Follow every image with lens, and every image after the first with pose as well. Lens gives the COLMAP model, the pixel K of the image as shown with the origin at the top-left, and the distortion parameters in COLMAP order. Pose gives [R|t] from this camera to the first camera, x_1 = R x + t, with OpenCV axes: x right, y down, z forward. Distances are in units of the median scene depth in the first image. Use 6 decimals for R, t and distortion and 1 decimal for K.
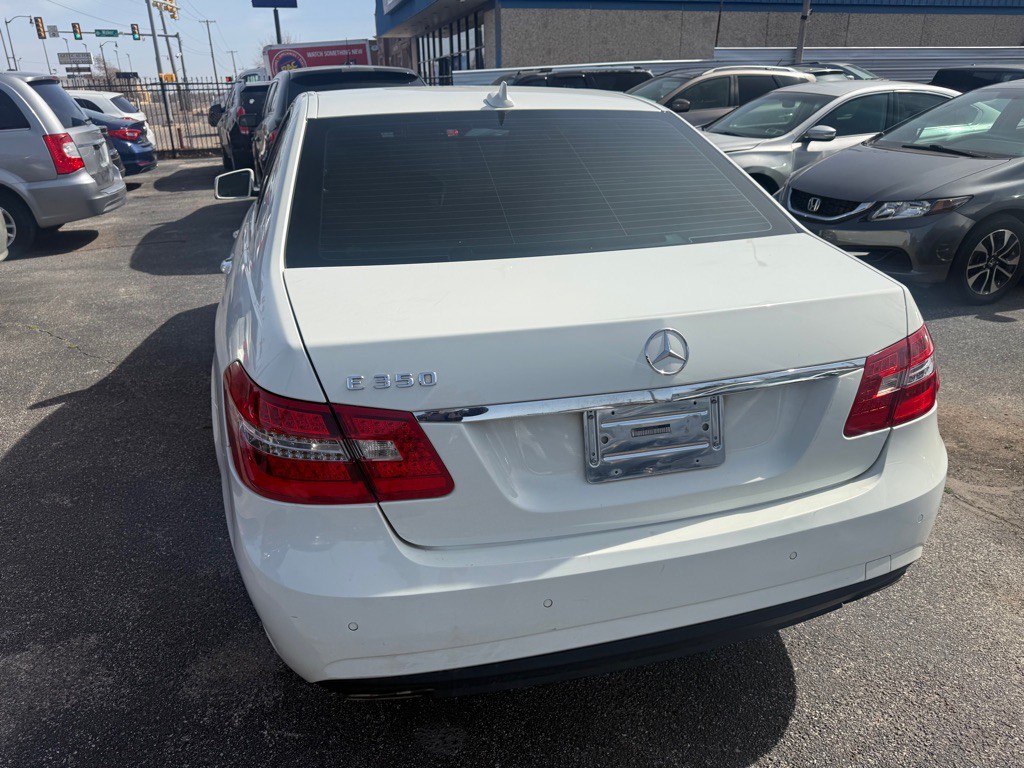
lens RADIAL K [[732.0, 0, 508.4], [0, 732.0, 385.9], [0, 0, 1]] dist [0.016613, -0.019452]
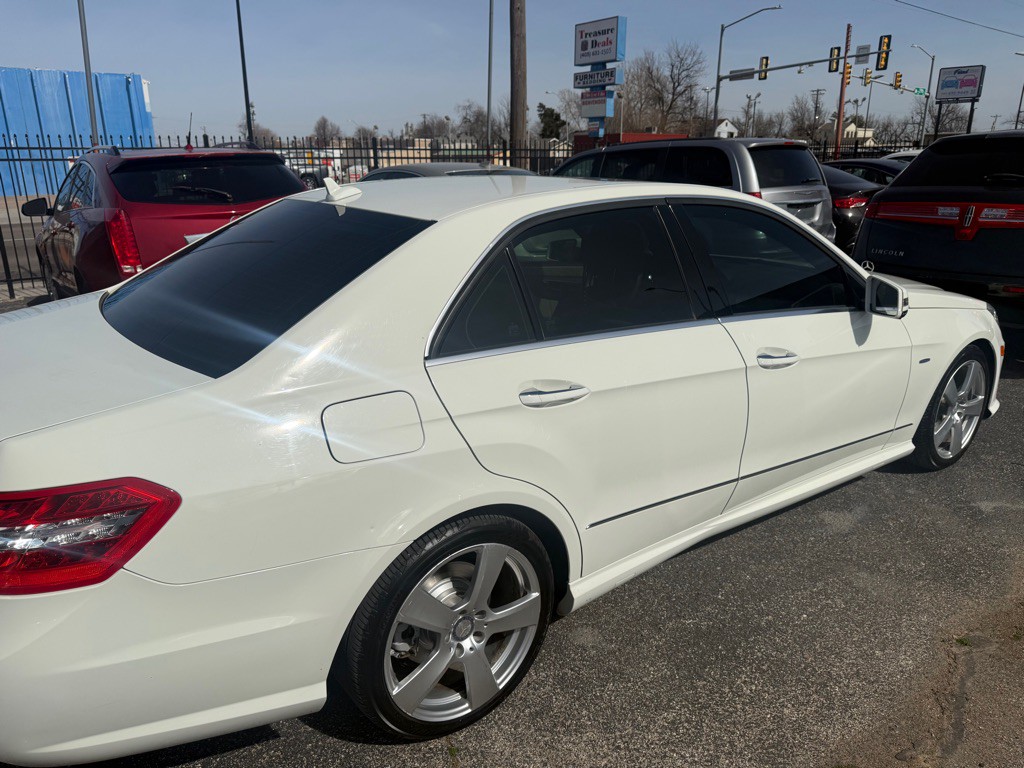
lens RADIAL K [[732.0, 0, 508.4], [0, 732.0, 385.9], [0, 0, 1]] dist [0.016613, -0.019452]
pose [[0.354315, 0.293160, -0.887985, 0.112790], [-0.347961, 0.922733, 0.165792, -0.040757], [0.867977, 0.250242, 0.428946, 0.085851]]
